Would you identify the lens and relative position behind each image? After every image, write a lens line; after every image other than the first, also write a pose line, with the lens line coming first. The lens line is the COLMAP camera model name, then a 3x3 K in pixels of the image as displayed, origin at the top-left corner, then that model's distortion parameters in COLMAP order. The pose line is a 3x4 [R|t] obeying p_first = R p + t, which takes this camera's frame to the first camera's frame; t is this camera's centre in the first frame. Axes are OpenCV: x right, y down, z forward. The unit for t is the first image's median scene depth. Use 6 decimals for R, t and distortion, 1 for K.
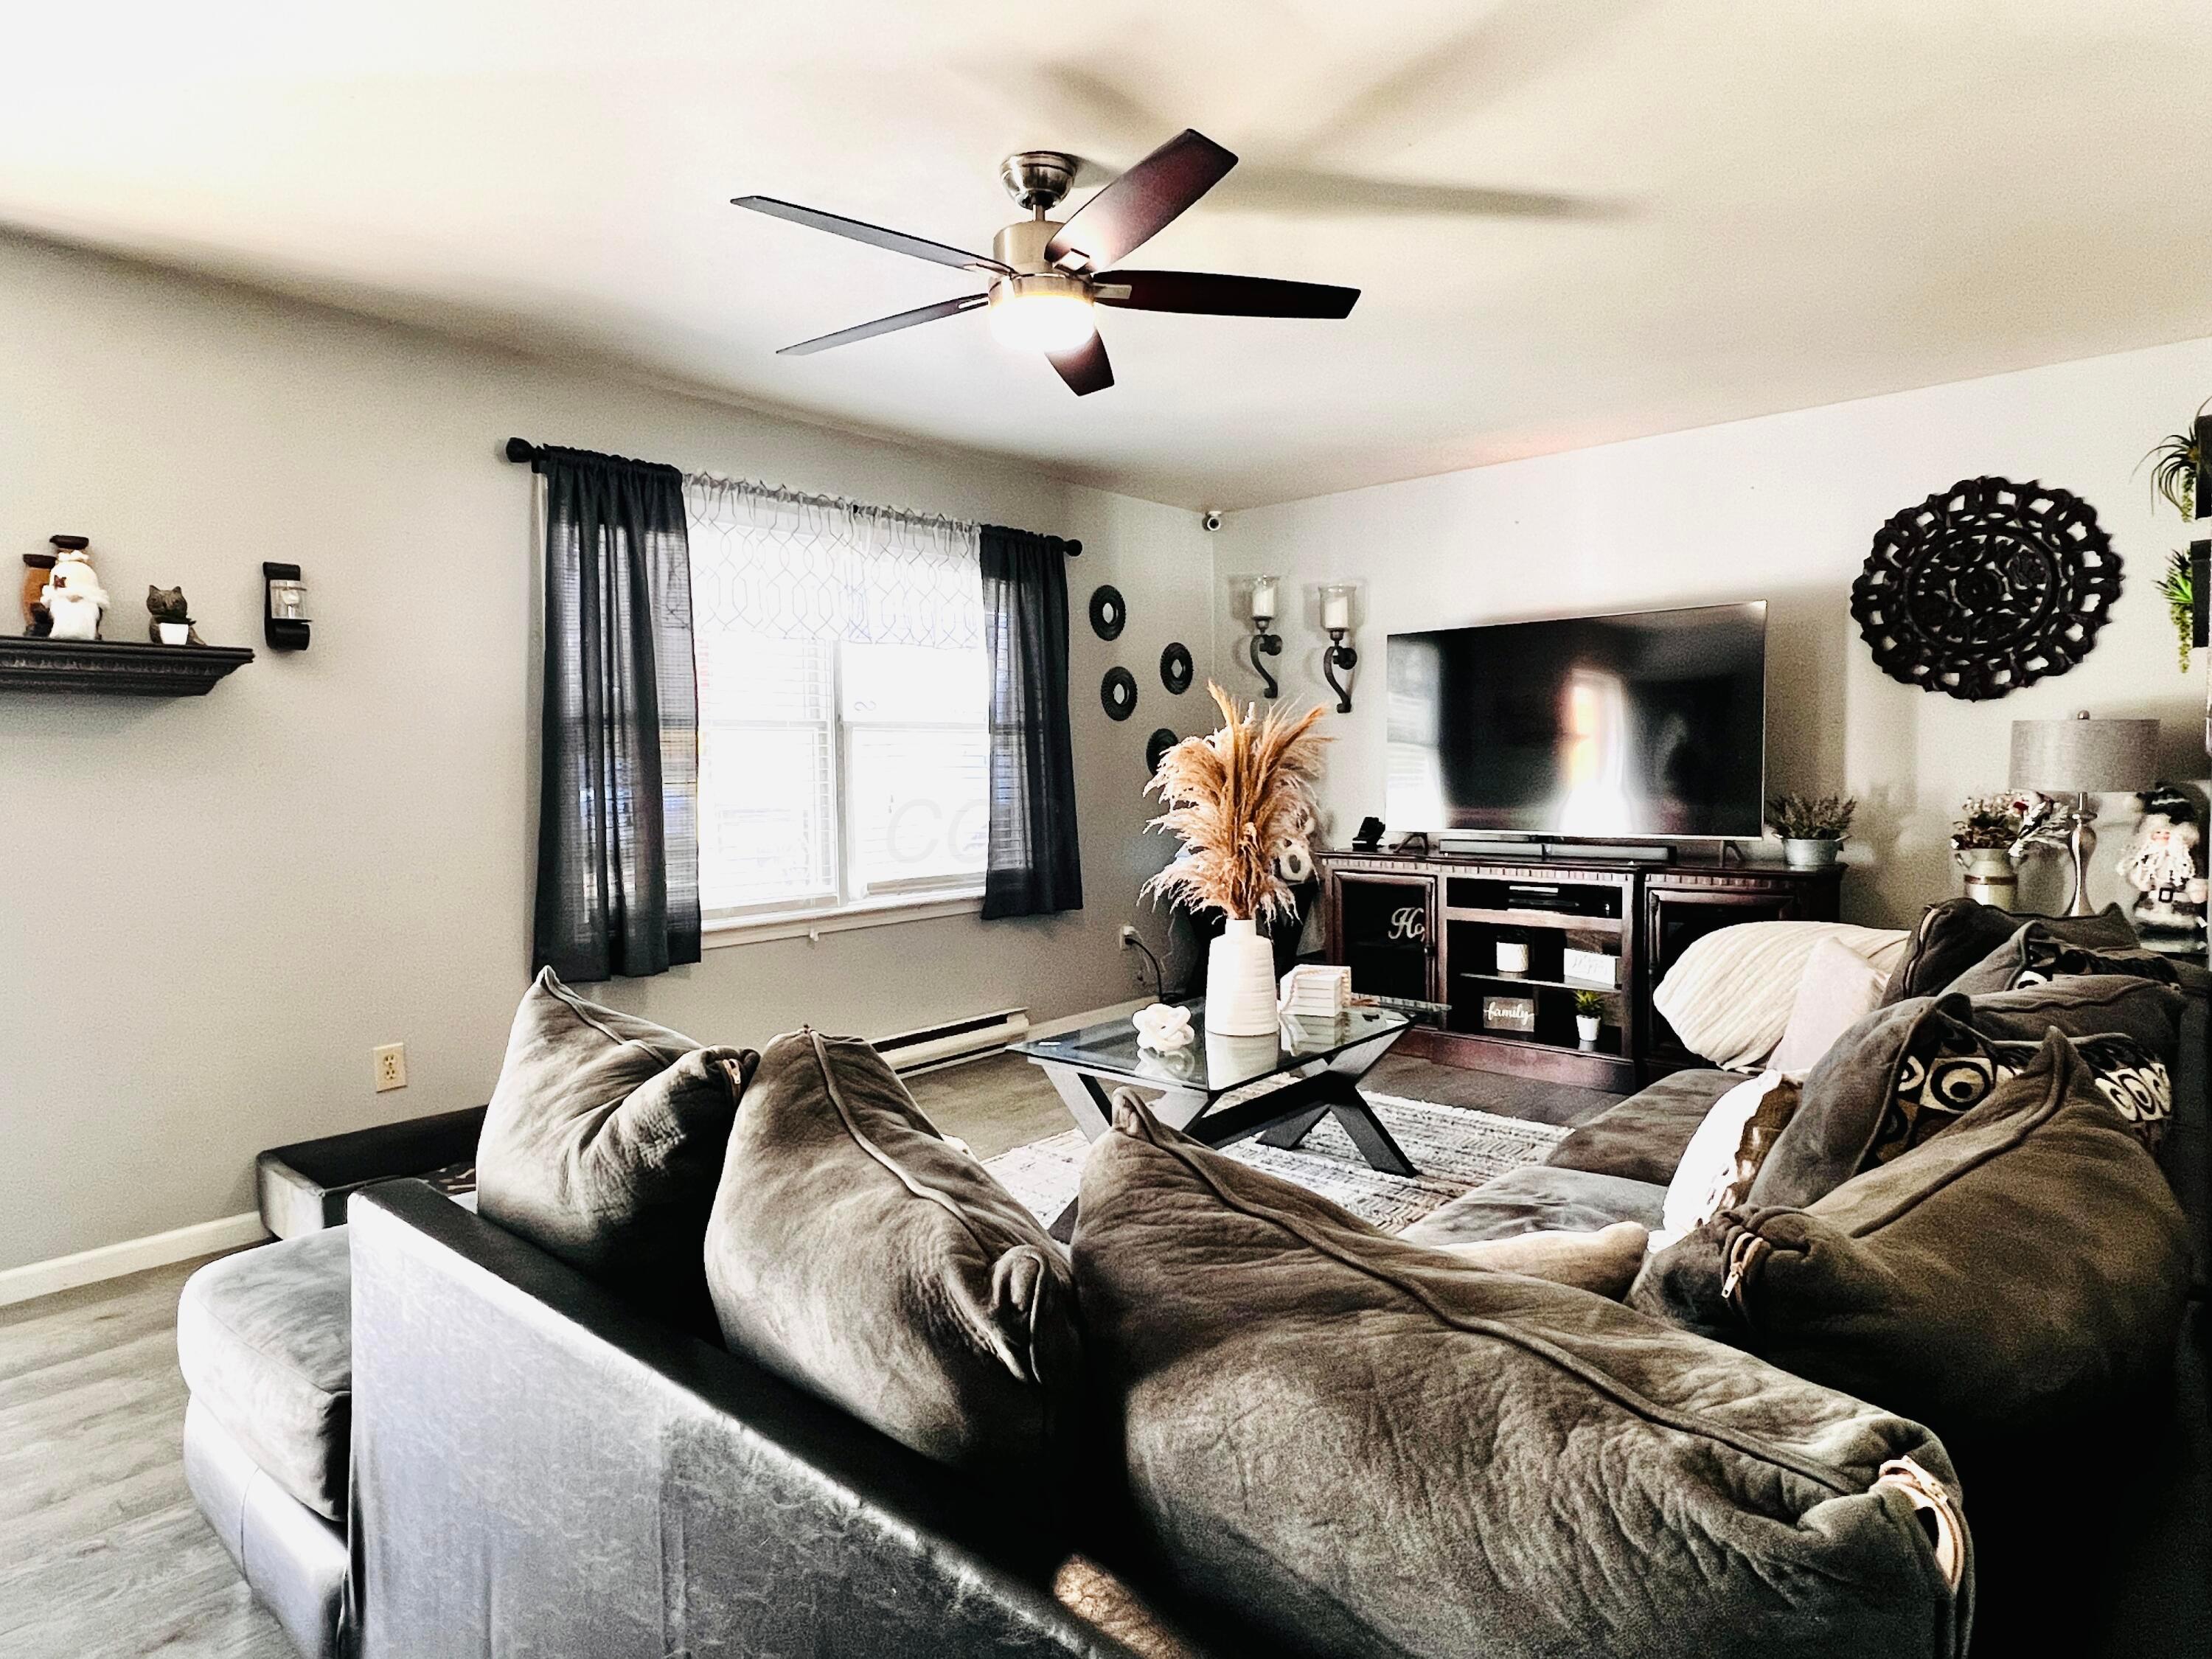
lens RADIAL K [[1234.6, 0, 1102.9], [0, 1234.6, 828.0], [0, 0, 1]] dist [-0.001526, 0.001886]
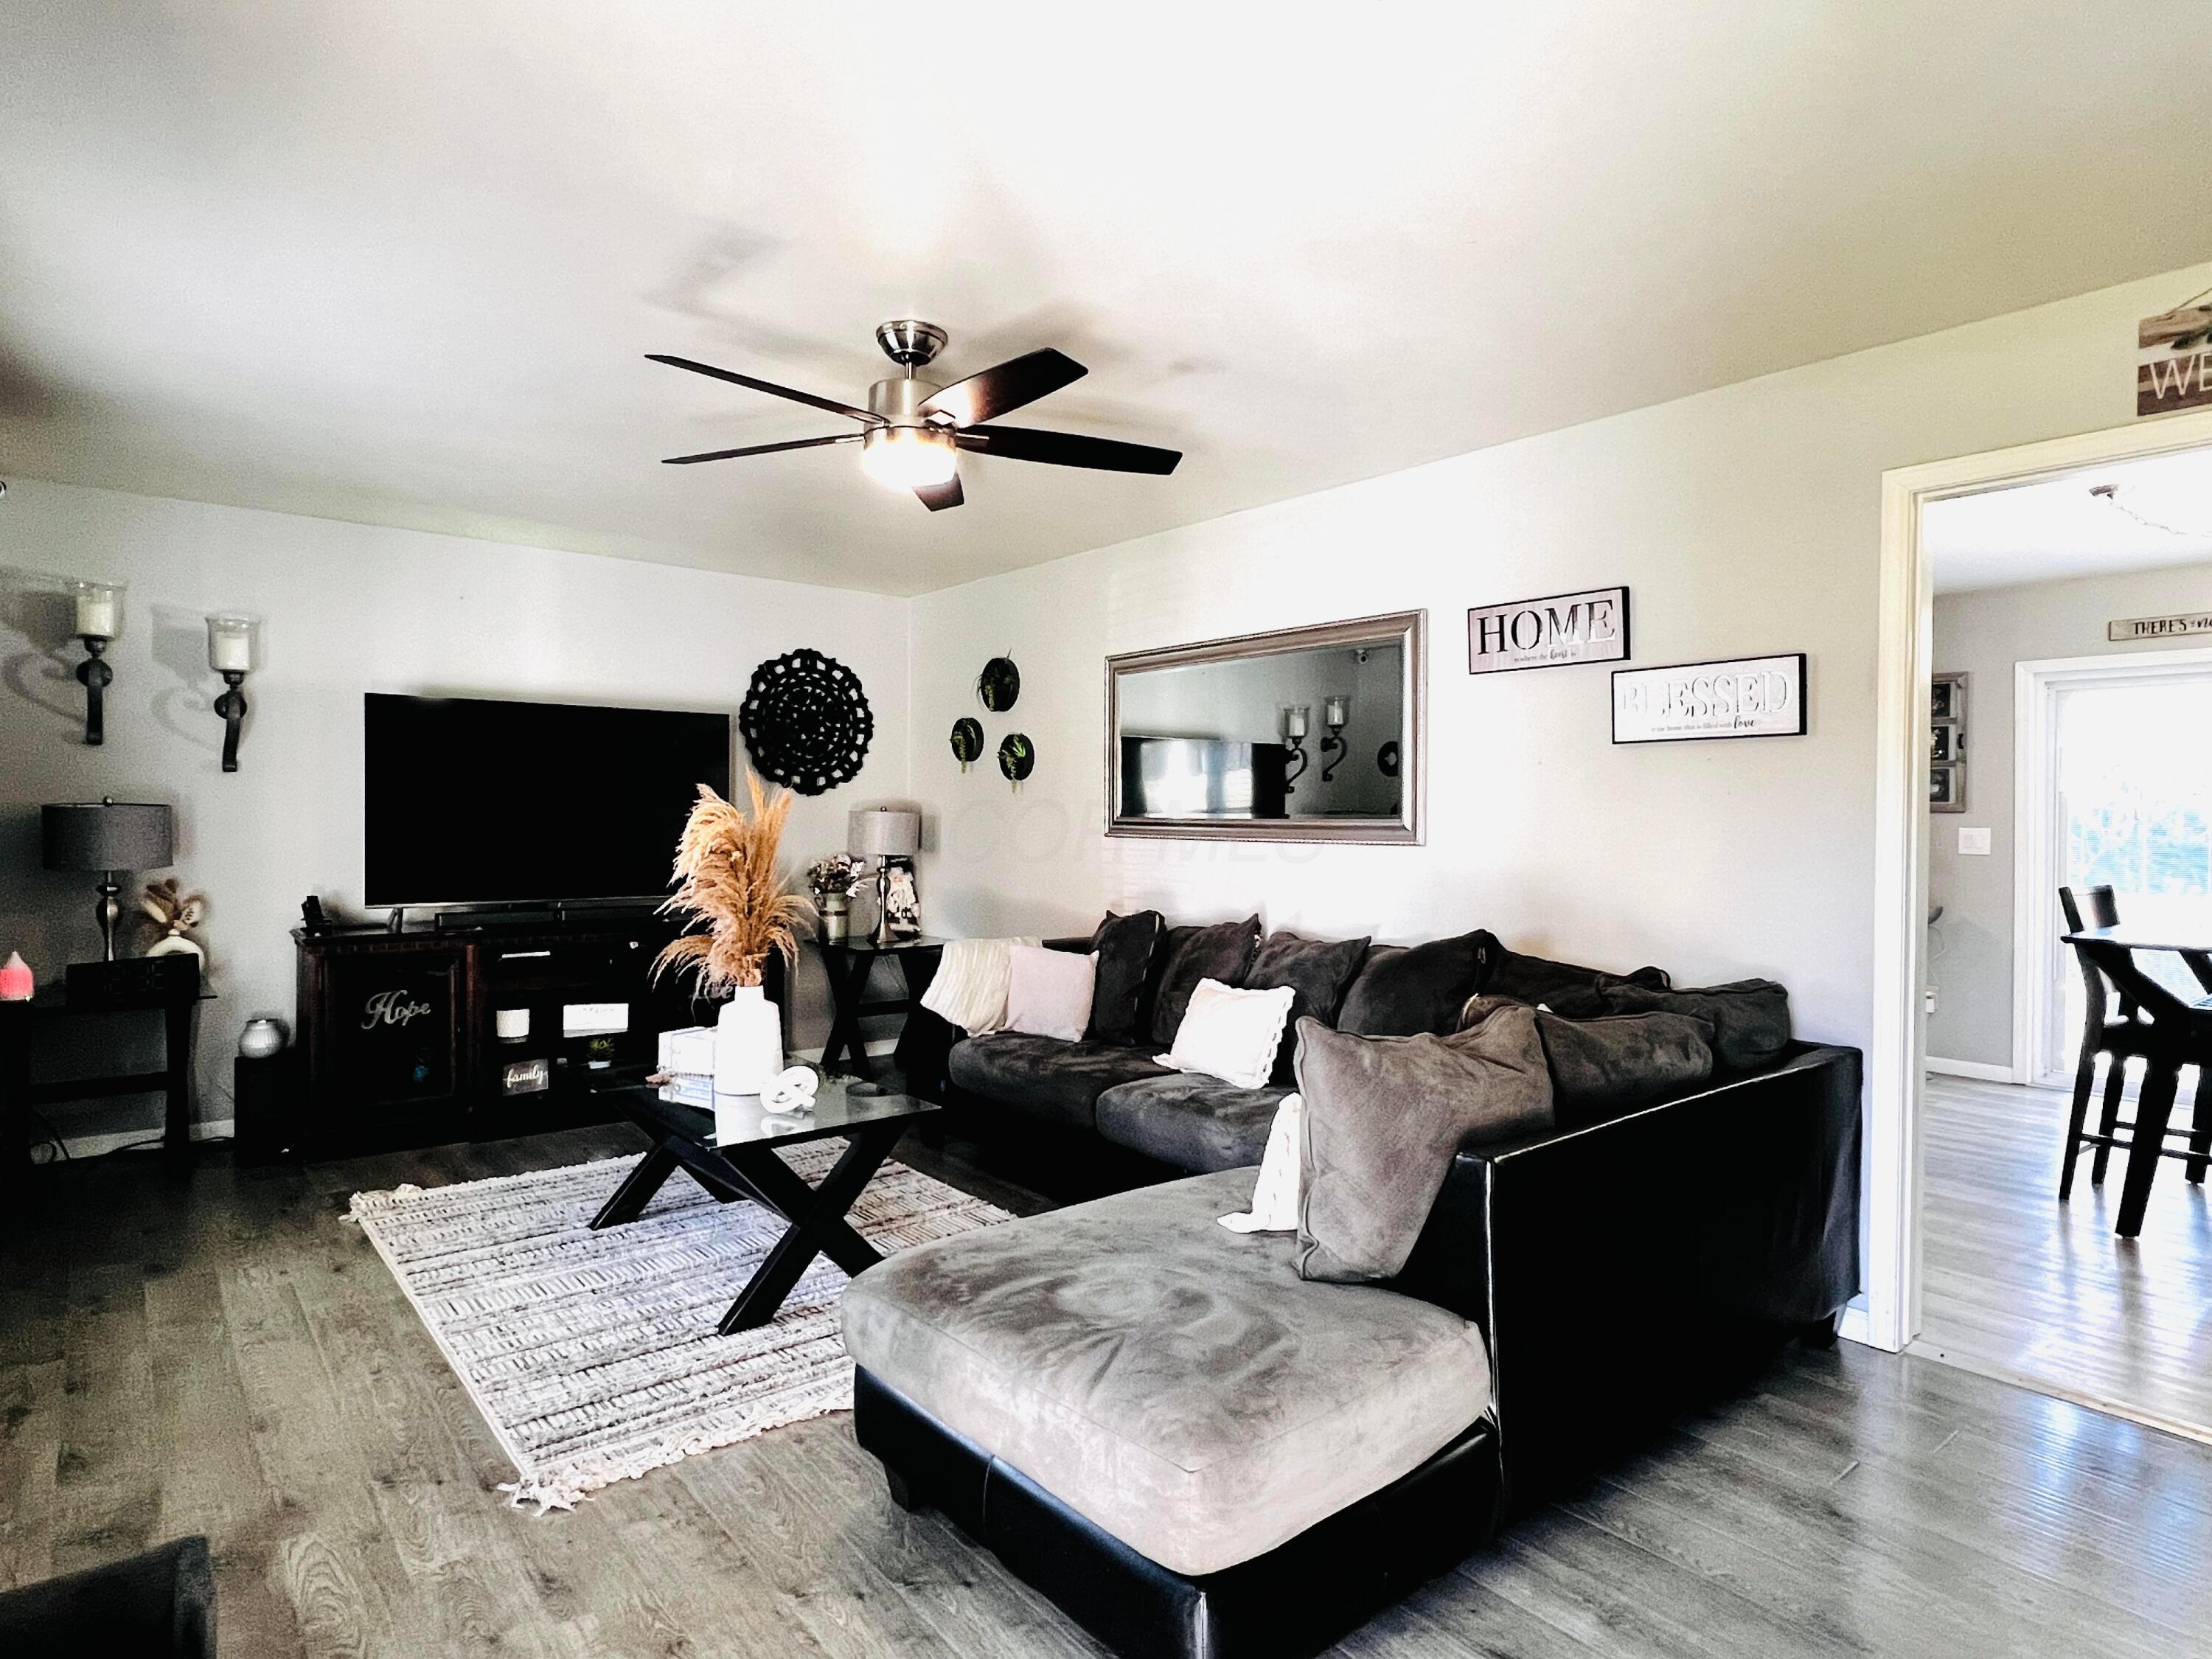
lens RADIAL K [[1234.6, 0, 1090.9], [0, 1234.6, 829.6], [0, 0, 1]] dist [-0.001526, 0.001886]
pose [[0.166500, 0.004774, 0.986030, -0.734818], [0.042231, 0.999036, -0.011968, -0.029403], [-0.985137, 0.043633, 0.166138, 0.418993]]
